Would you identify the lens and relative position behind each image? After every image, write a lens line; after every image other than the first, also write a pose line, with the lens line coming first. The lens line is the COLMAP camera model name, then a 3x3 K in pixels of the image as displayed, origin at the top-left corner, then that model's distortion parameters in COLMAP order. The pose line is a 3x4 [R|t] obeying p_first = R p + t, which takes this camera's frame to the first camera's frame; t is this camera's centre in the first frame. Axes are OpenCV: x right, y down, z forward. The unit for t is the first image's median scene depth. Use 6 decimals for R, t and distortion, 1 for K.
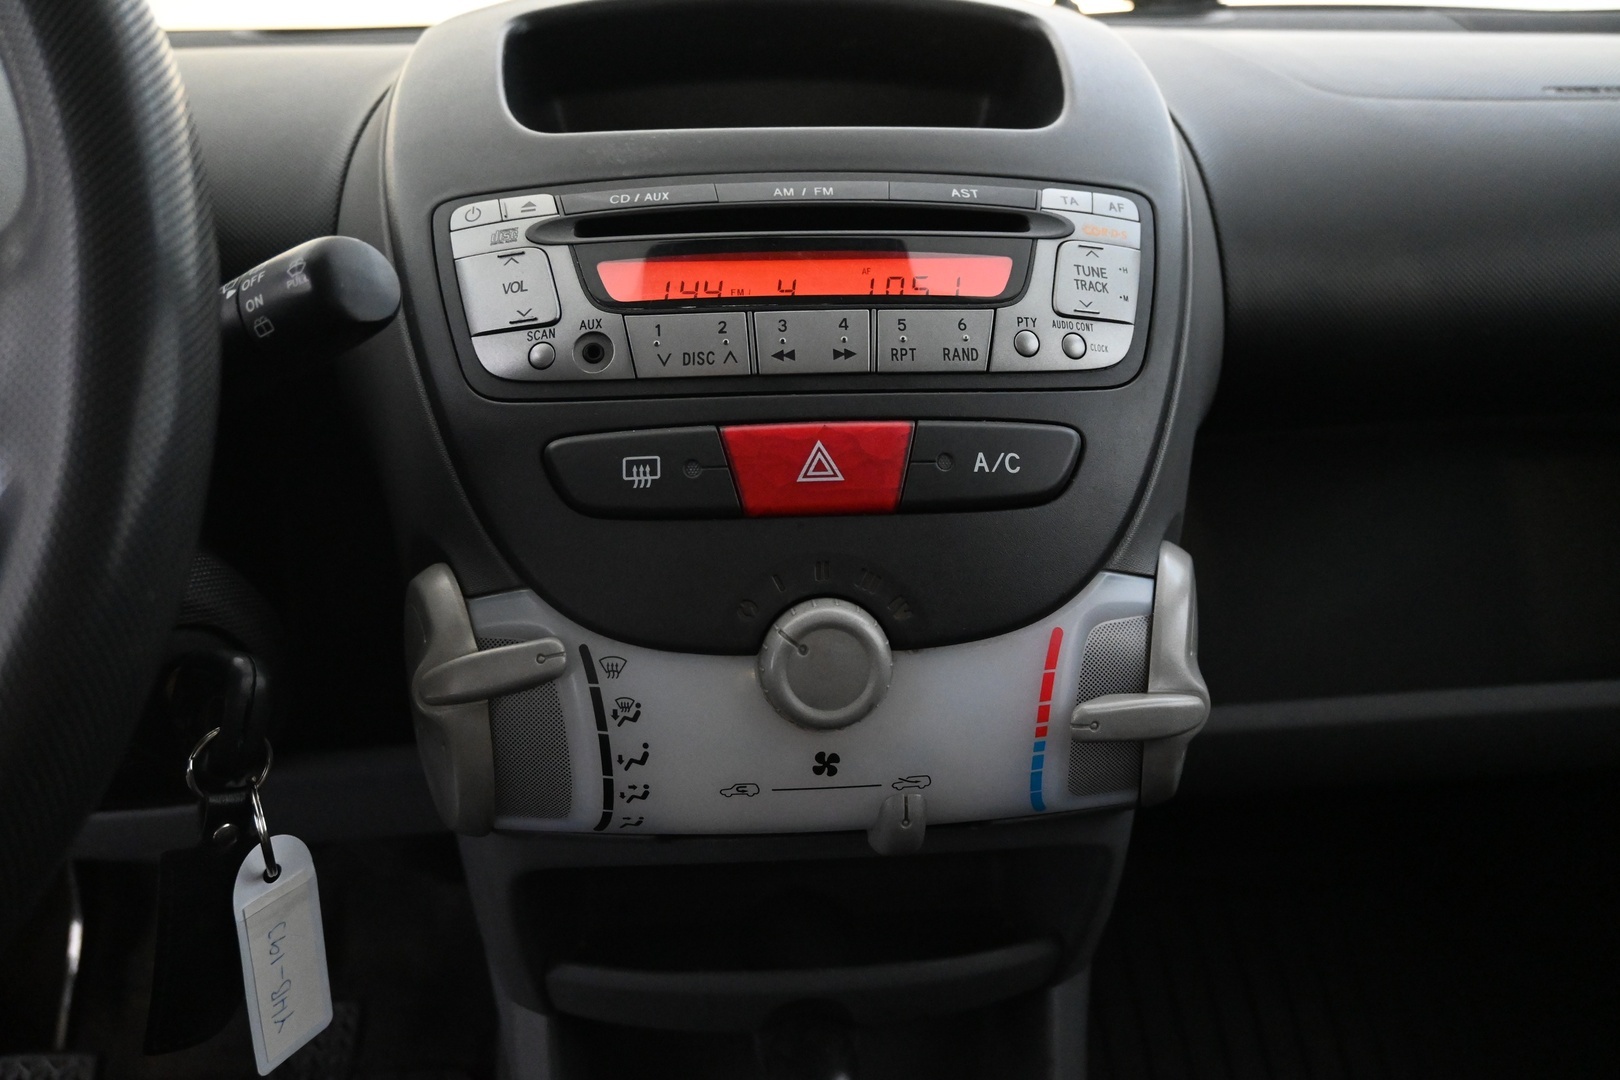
lens RADIAL K [[1380.9, 0, 812.9], [0, 1380.9, 534.6], [0, 0, 1]] dist [0.013193, 0.001351]
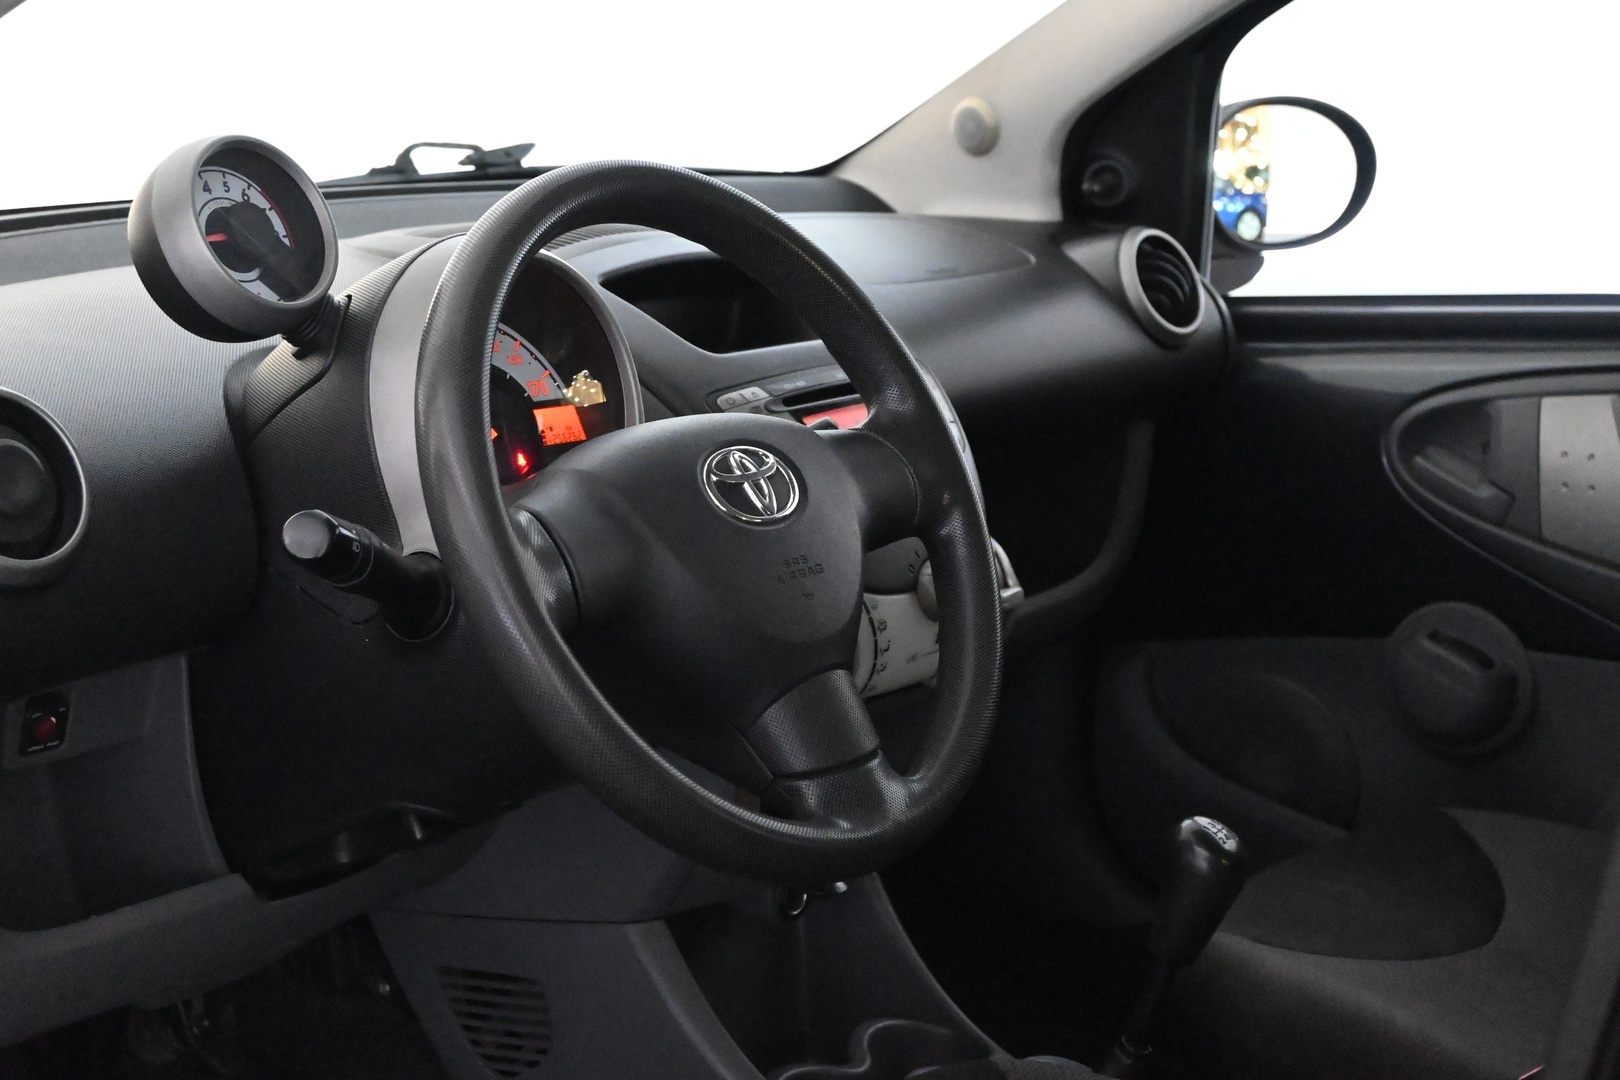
lens RADIAL K [[2498.0, 0, 809.3], [0, 2498.0, 539.1], [0, 0, 1]] dist [0.031195, 0.000000]
pose [[0.654636, -0.135285, 0.743740, -2.961356], [0.208128, 0.978087, -0.005280, -0.003395], [-0.726729, 0.158249, 0.668448, -1.447488]]
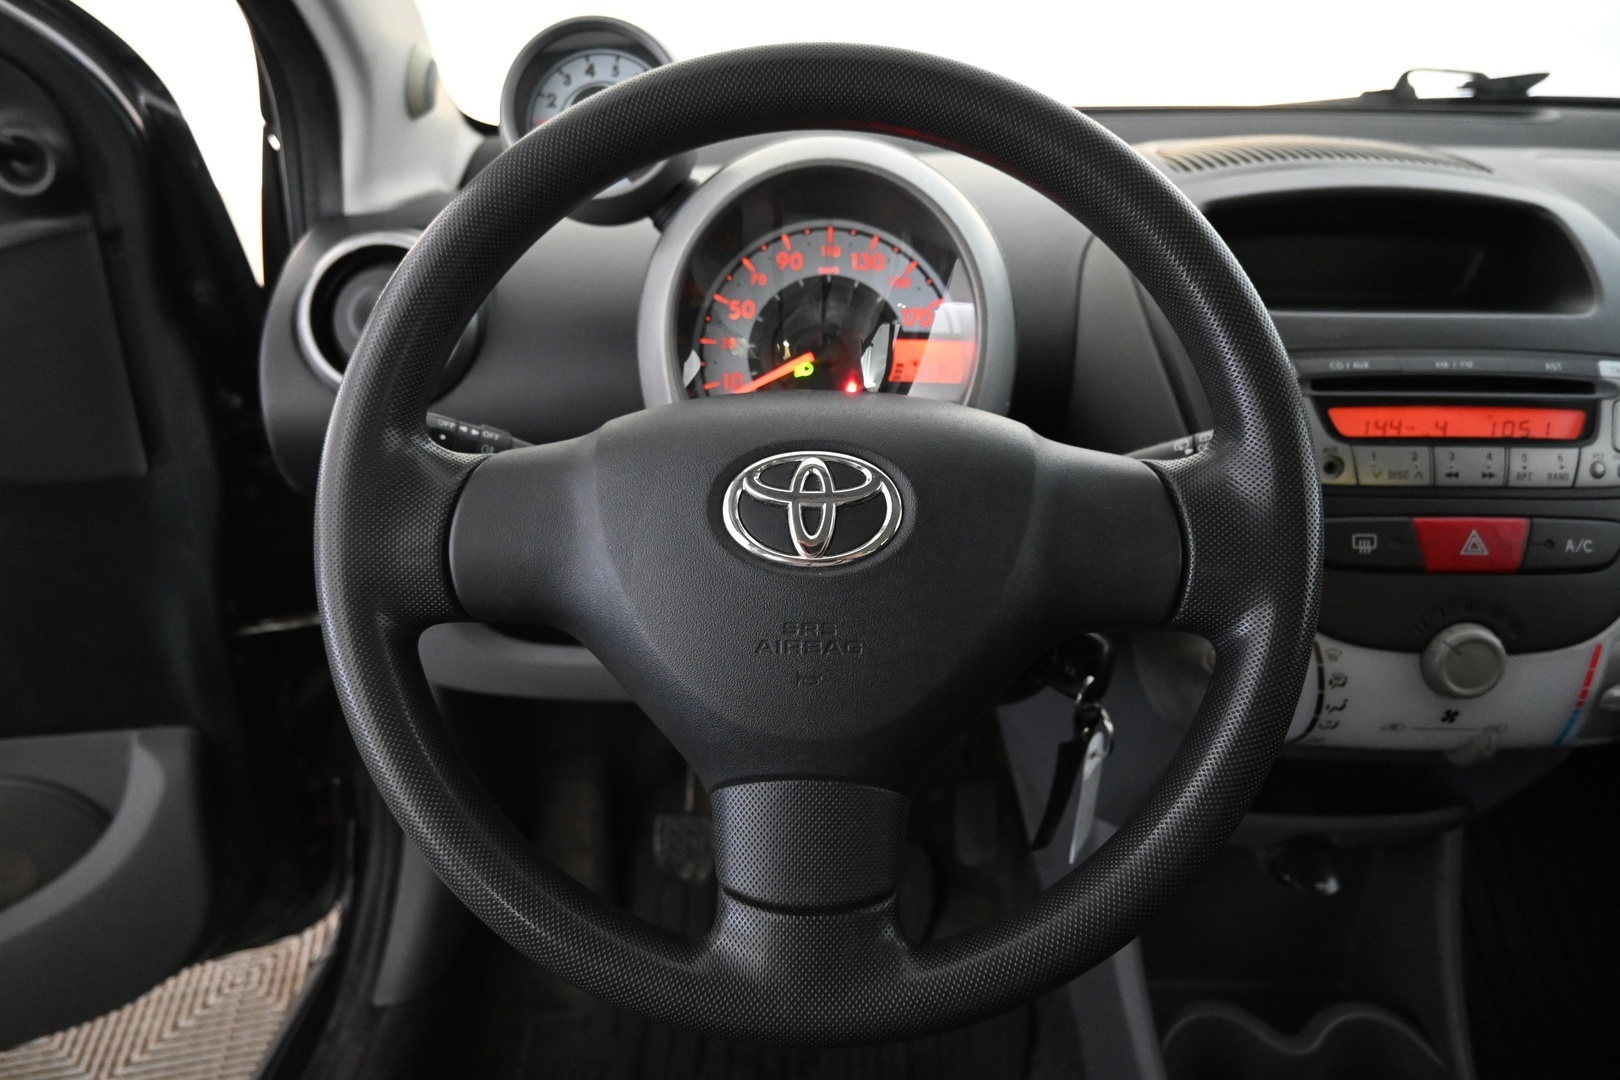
lens RADIAL K [[1133.3, 0, 818.7], [0, 1133.3, 534.8], [0, 0, 1]] dist [-0.001588, 0.004201]
pose [[0.995923, 0.049089, -0.075678, -0.669394], [-0.038984, 0.990791, 0.129665, -0.205319], [0.081346, -0.126186, 0.988666, -0.410936]]
